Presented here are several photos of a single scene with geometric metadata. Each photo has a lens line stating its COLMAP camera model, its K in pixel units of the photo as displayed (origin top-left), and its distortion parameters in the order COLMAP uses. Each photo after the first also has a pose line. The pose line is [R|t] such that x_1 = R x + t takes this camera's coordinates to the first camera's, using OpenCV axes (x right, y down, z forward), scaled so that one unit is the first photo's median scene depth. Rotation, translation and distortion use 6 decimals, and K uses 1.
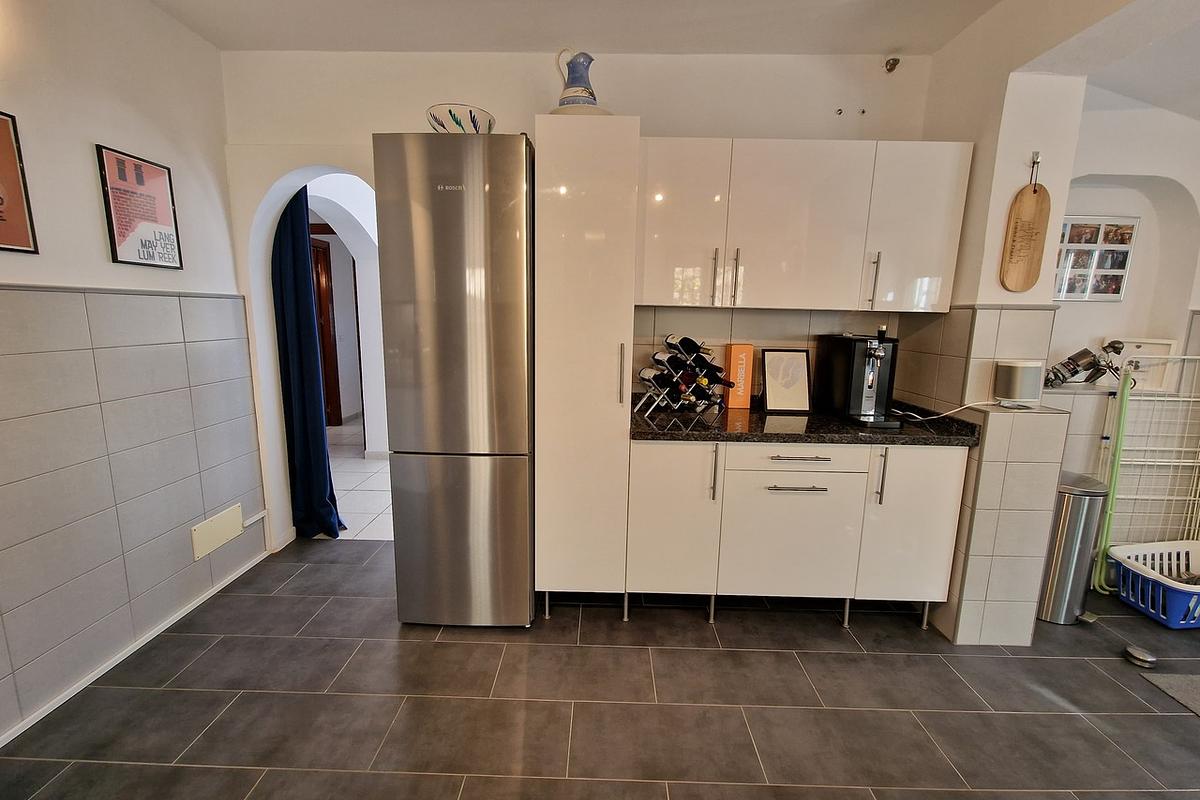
lens RADIAL K [[493.9, 0, 600.9], [0, 493.9, 398.1], [0, 0, 1]] dist [0.004600, -0.002844]
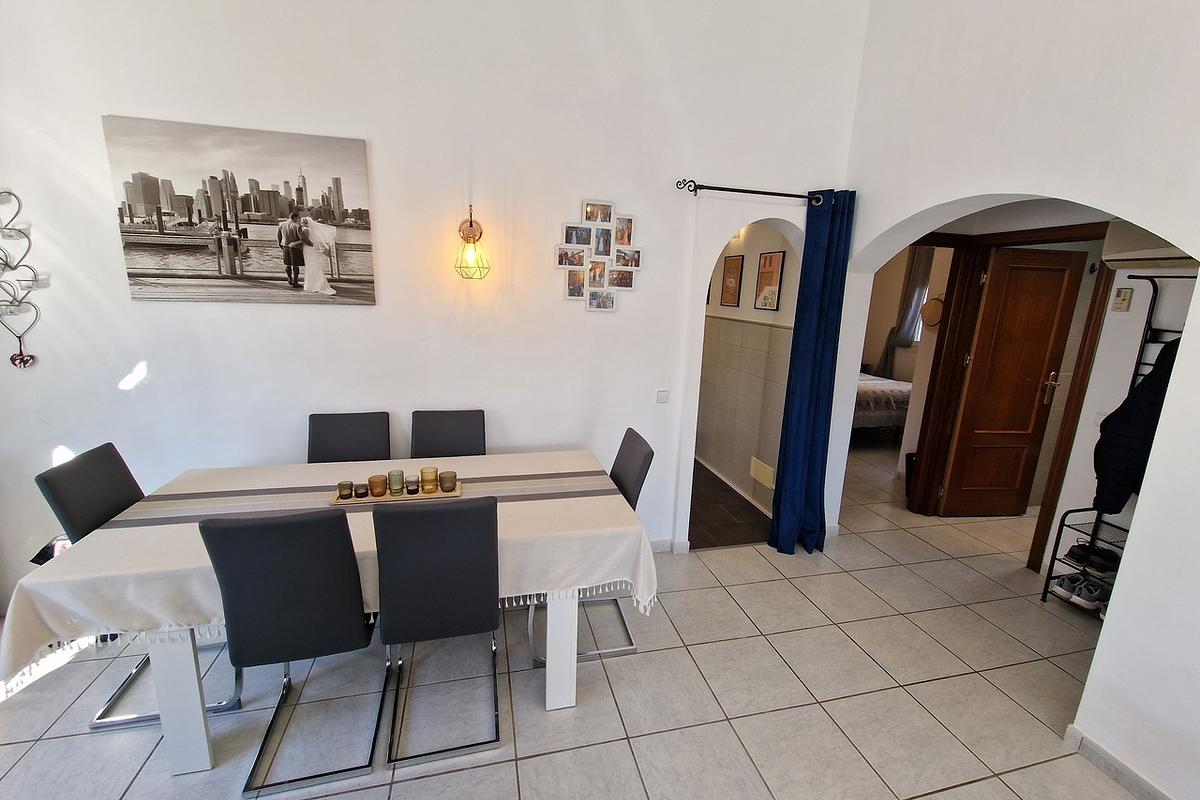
lens RADIAL K [[493.9, 0, 598.9], [0, 493.9, 398.9], [0, 0, 1]] dist [0.004600, -0.002844]
pose [[-0.964753, 0.006479, -0.263076, 0.183167], [-0.093540, 0.925967, 0.365835, -0.585119], [0.245970, 0.377549, -0.892724, 2.663293]]
